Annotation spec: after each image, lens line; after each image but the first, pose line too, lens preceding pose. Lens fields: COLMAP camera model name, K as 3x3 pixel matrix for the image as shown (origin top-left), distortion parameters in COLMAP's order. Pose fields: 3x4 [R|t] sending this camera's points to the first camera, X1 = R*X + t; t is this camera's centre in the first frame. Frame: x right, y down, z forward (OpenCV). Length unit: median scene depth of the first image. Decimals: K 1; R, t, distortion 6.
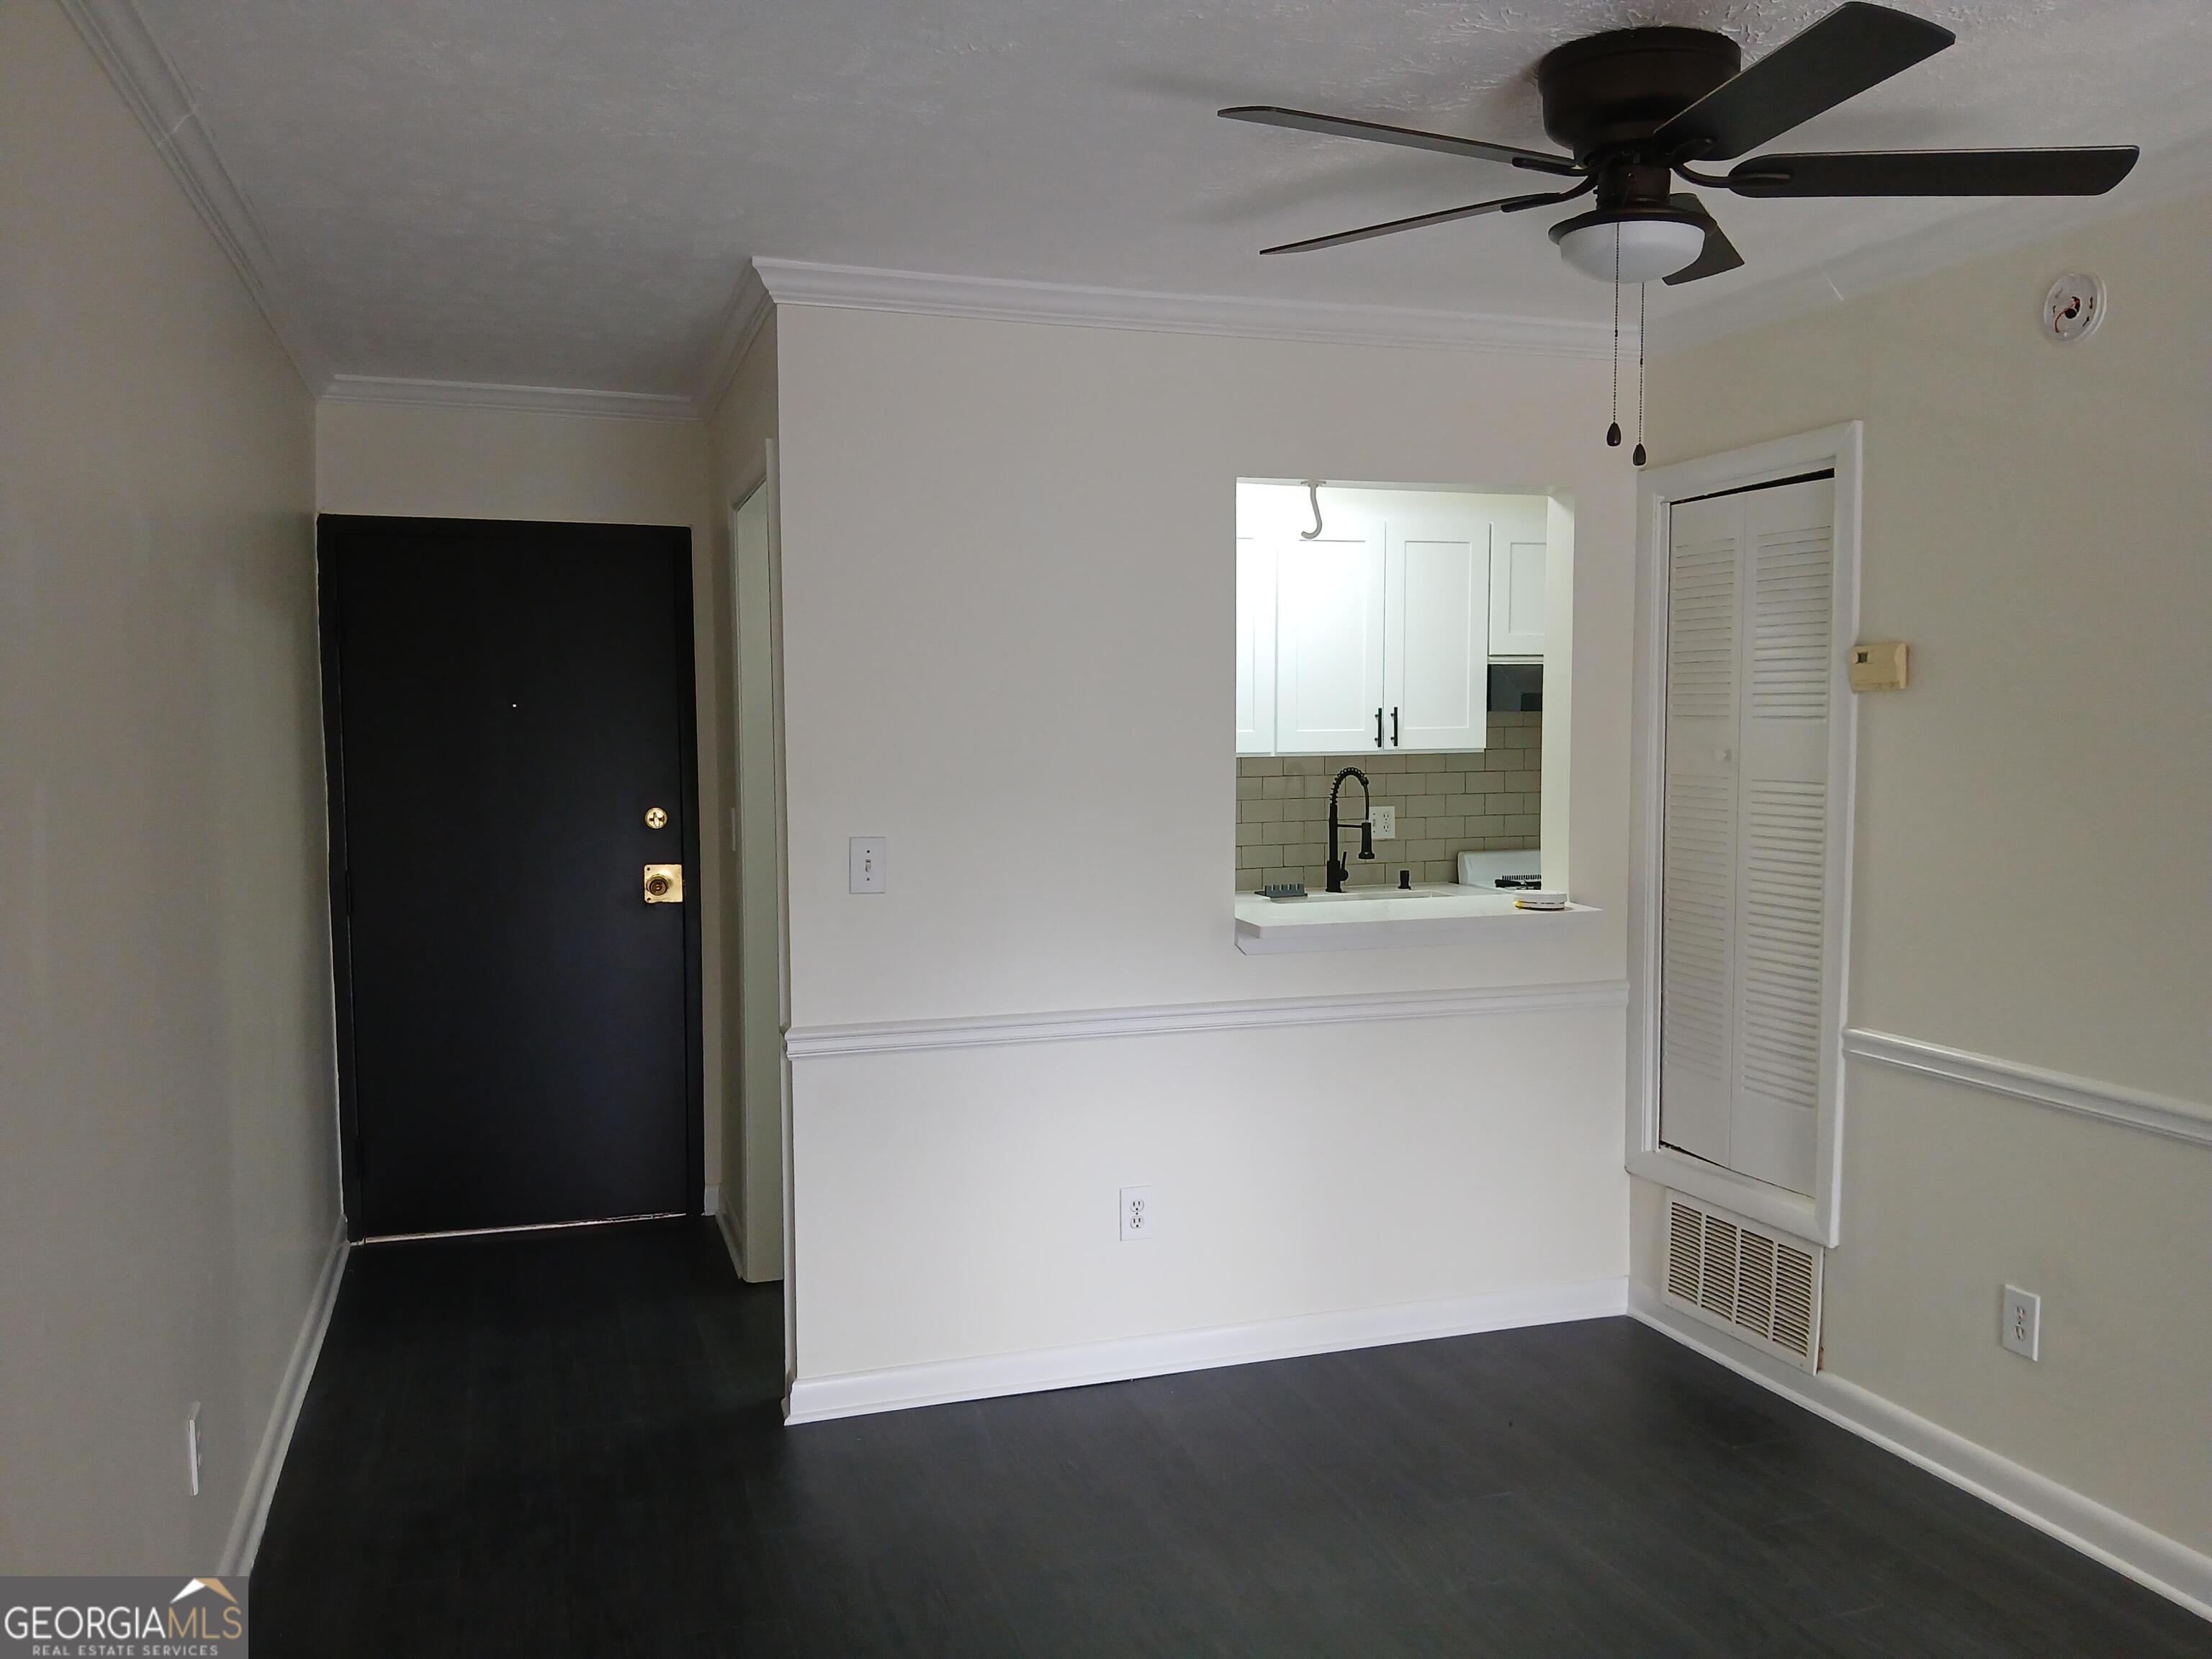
lens RADIAL K [[1721.4, 0, 1104.7], [0, 1721.4, 874.3], [0, 0, 1]] dist [0.083667, -0.201408]
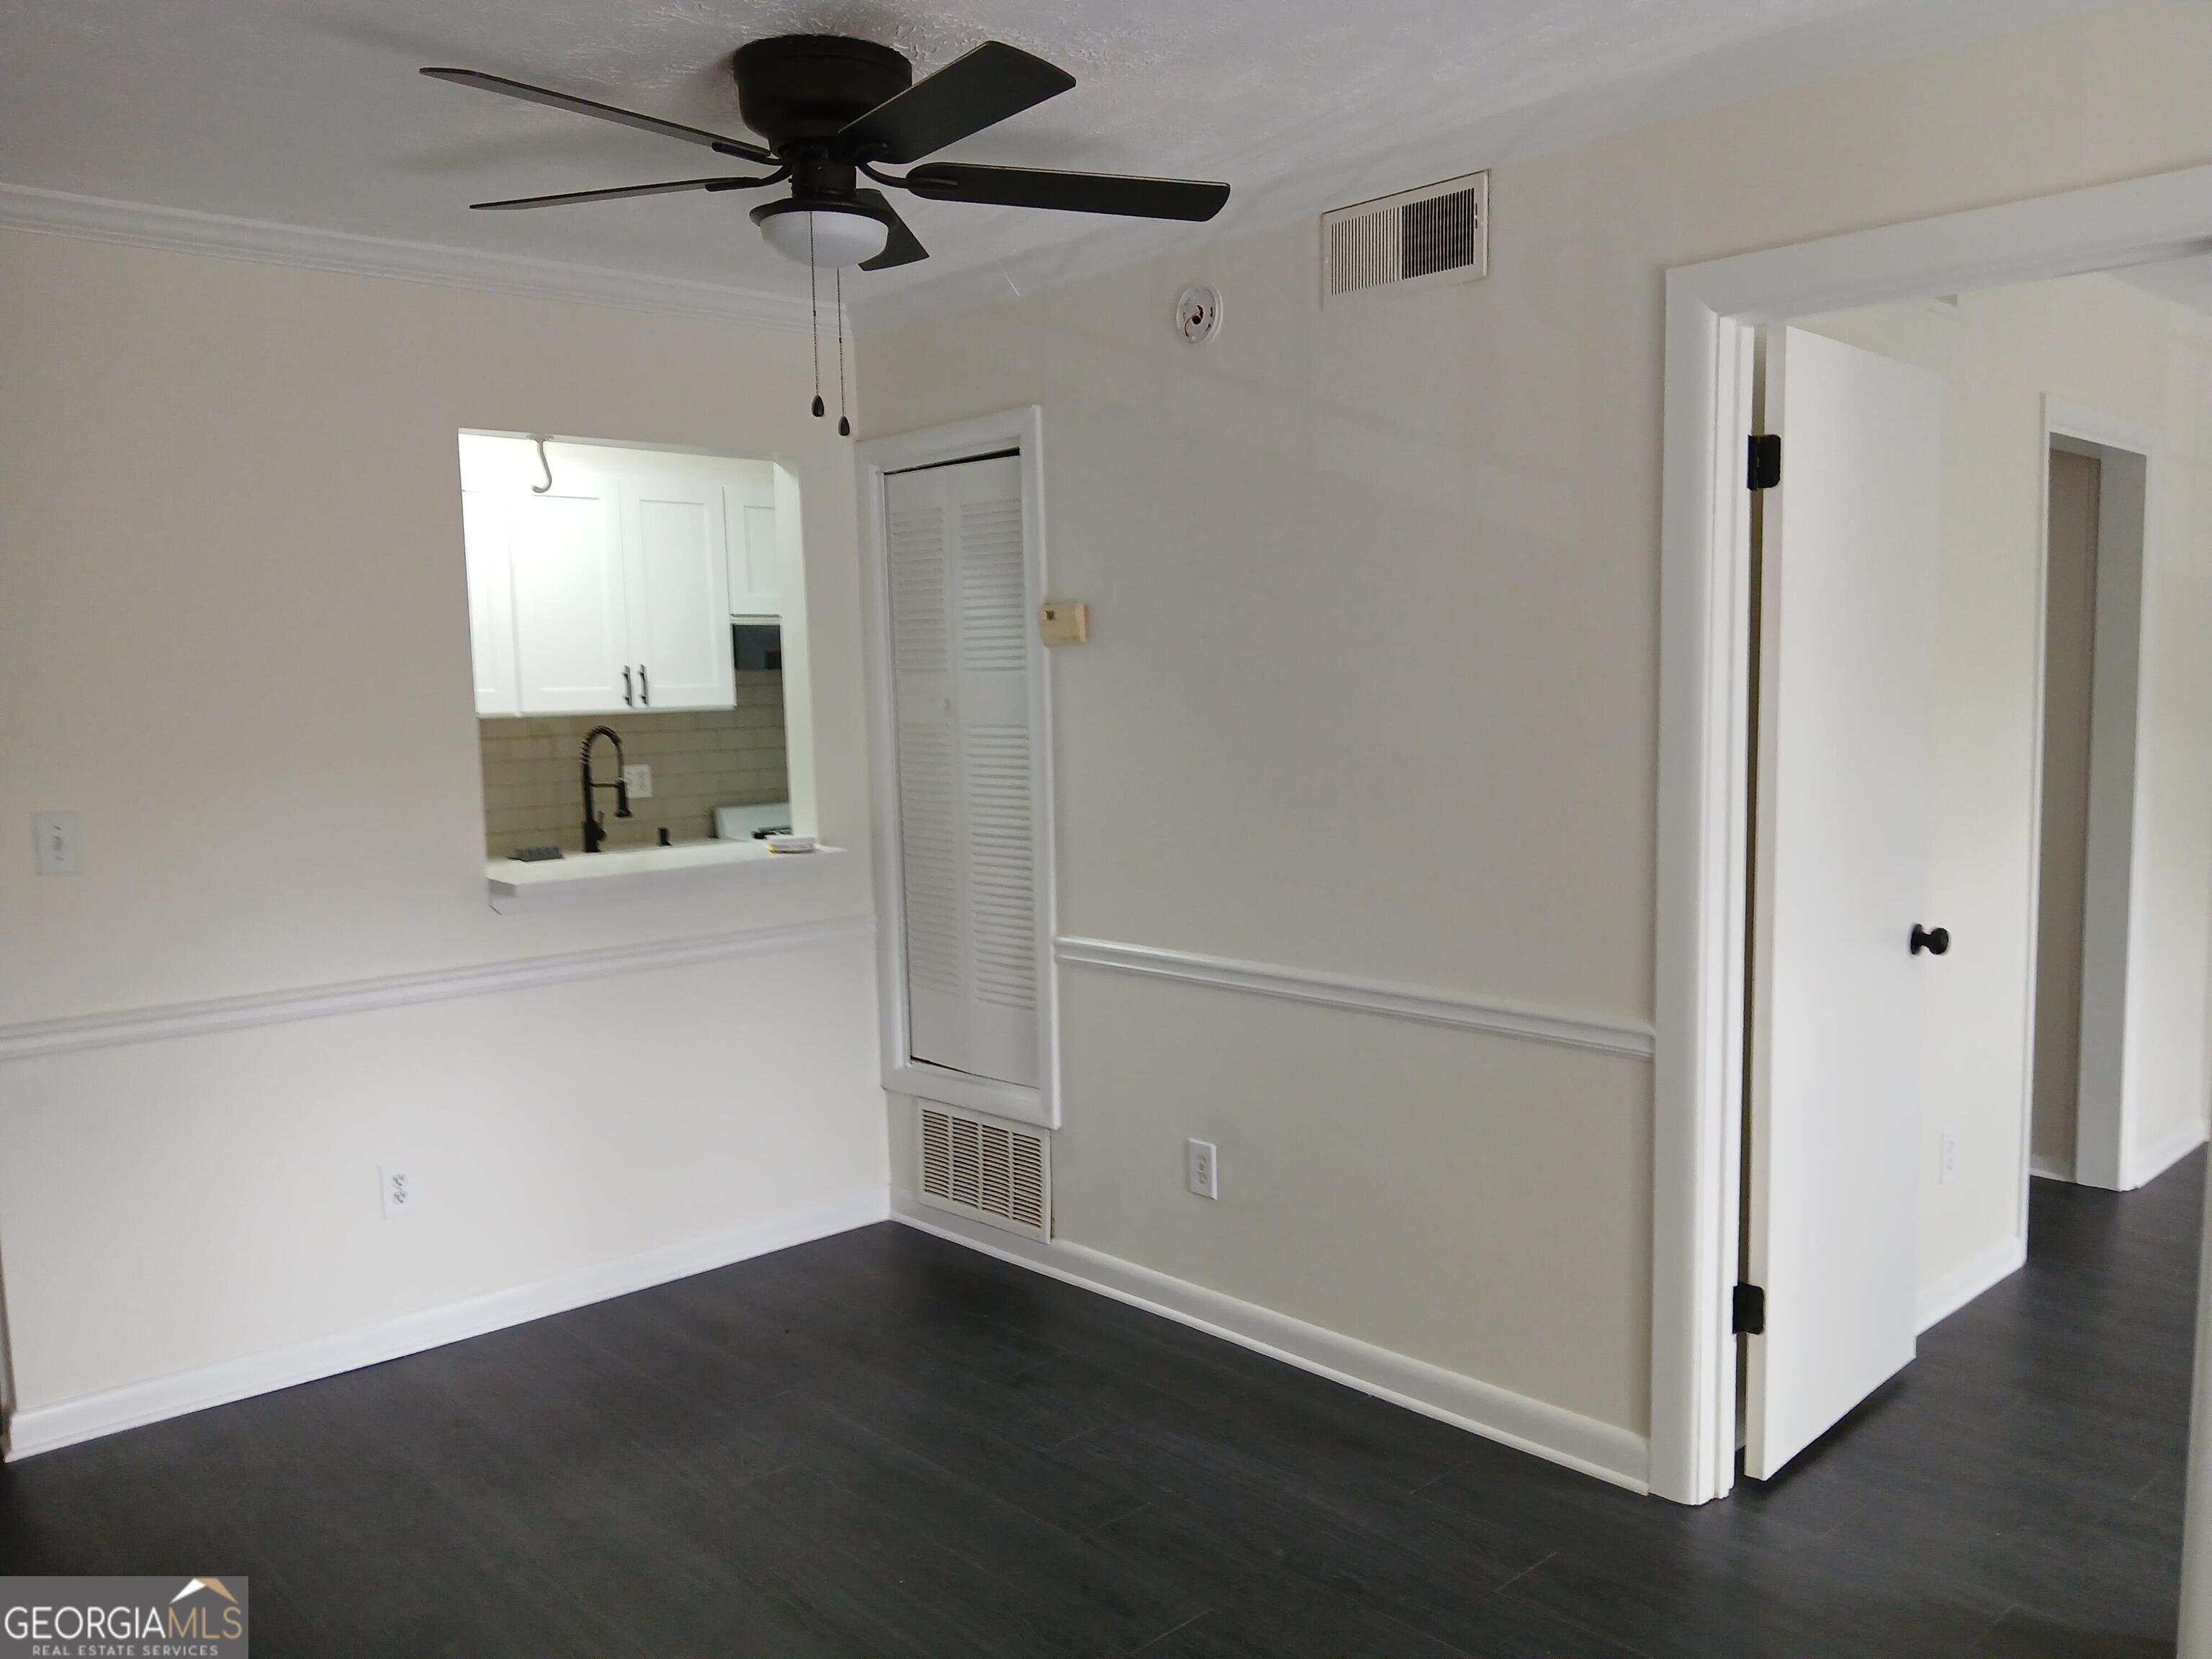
lens RADIAL K [[1721.4, 0, 1104.7], [0, 1721.4, 874.3], [0, 0, 1]] dist [0.083667, -0.201408]
pose [[0.912850, -0.059820, 0.403889, -0.002650], [0.052943, 0.998200, 0.028185, 0.014900], [-0.404848, -0.004346, 0.914374, -0.054817]]
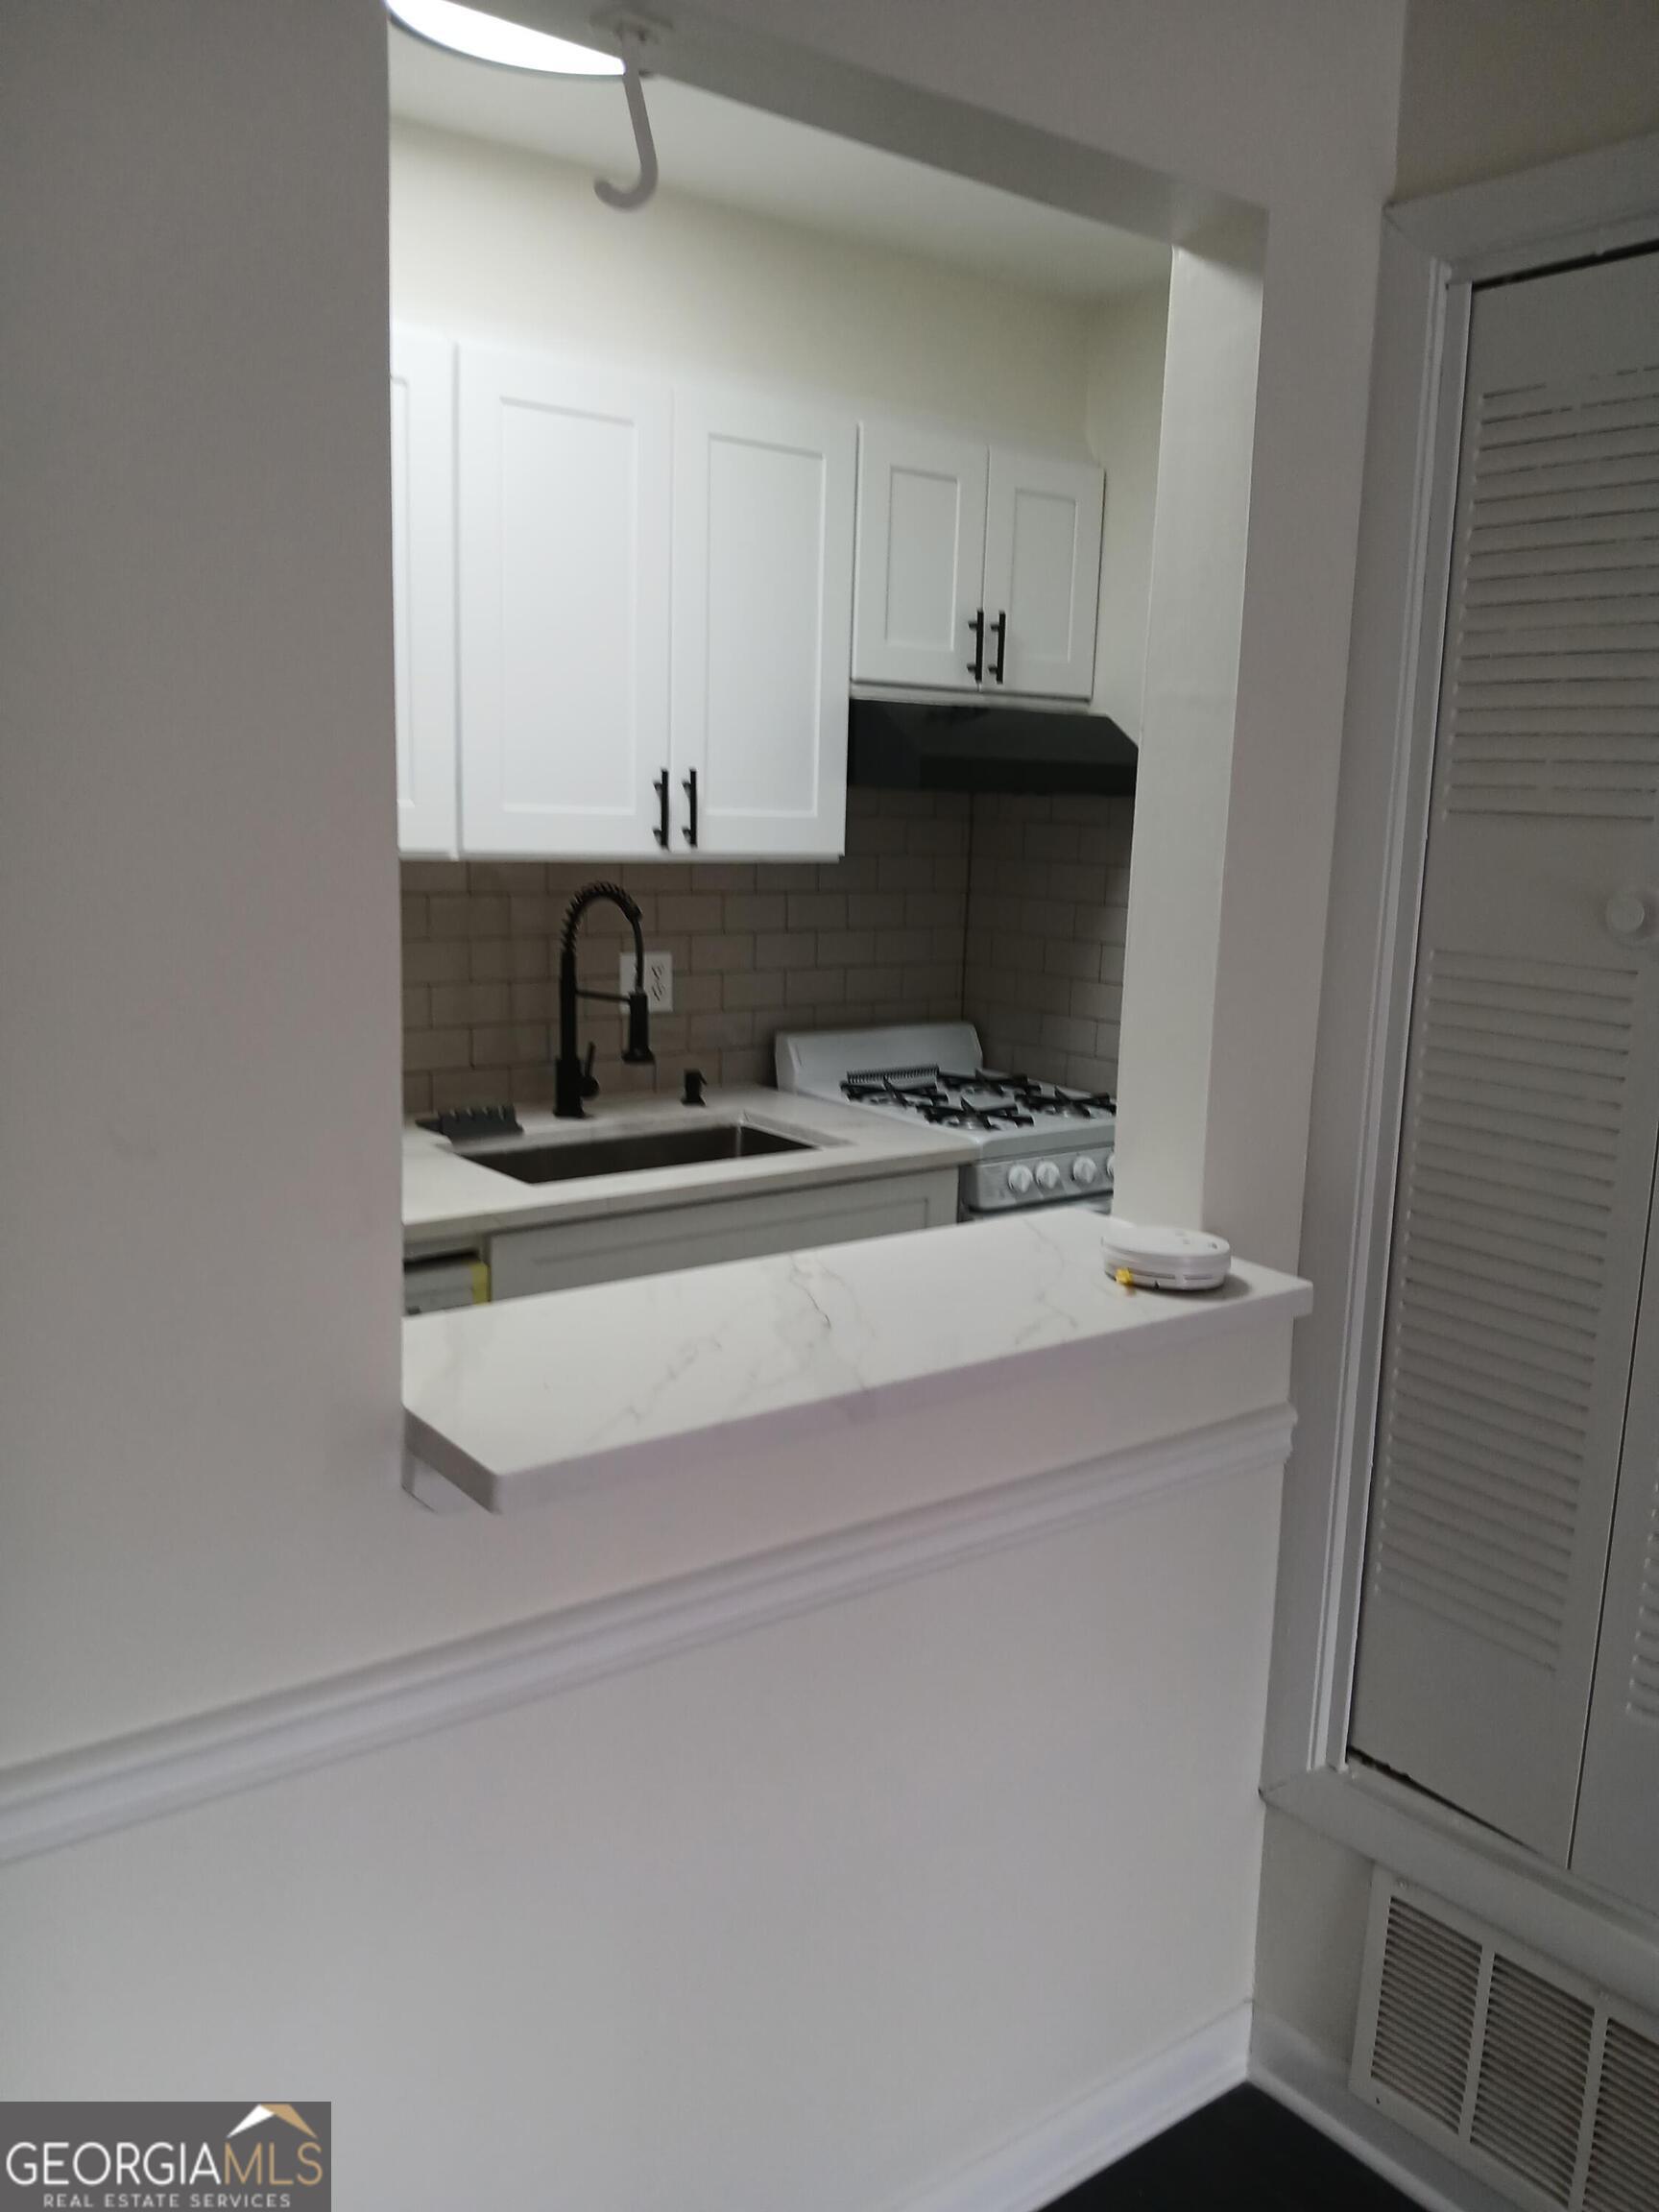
lens RADIAL K [[1721.4, 0, 821.2], [0, 1721.4, 1113.0], [0, 0, 1]] dist [0.083667, -0.201408]
pose [[0.944512, -0.023521, 0.327633, 0.045027], [-0.007235, 0.995701, 0.092342, -0.058845], [-0.328397, -0.089588, 0.940282, 0.676274]]
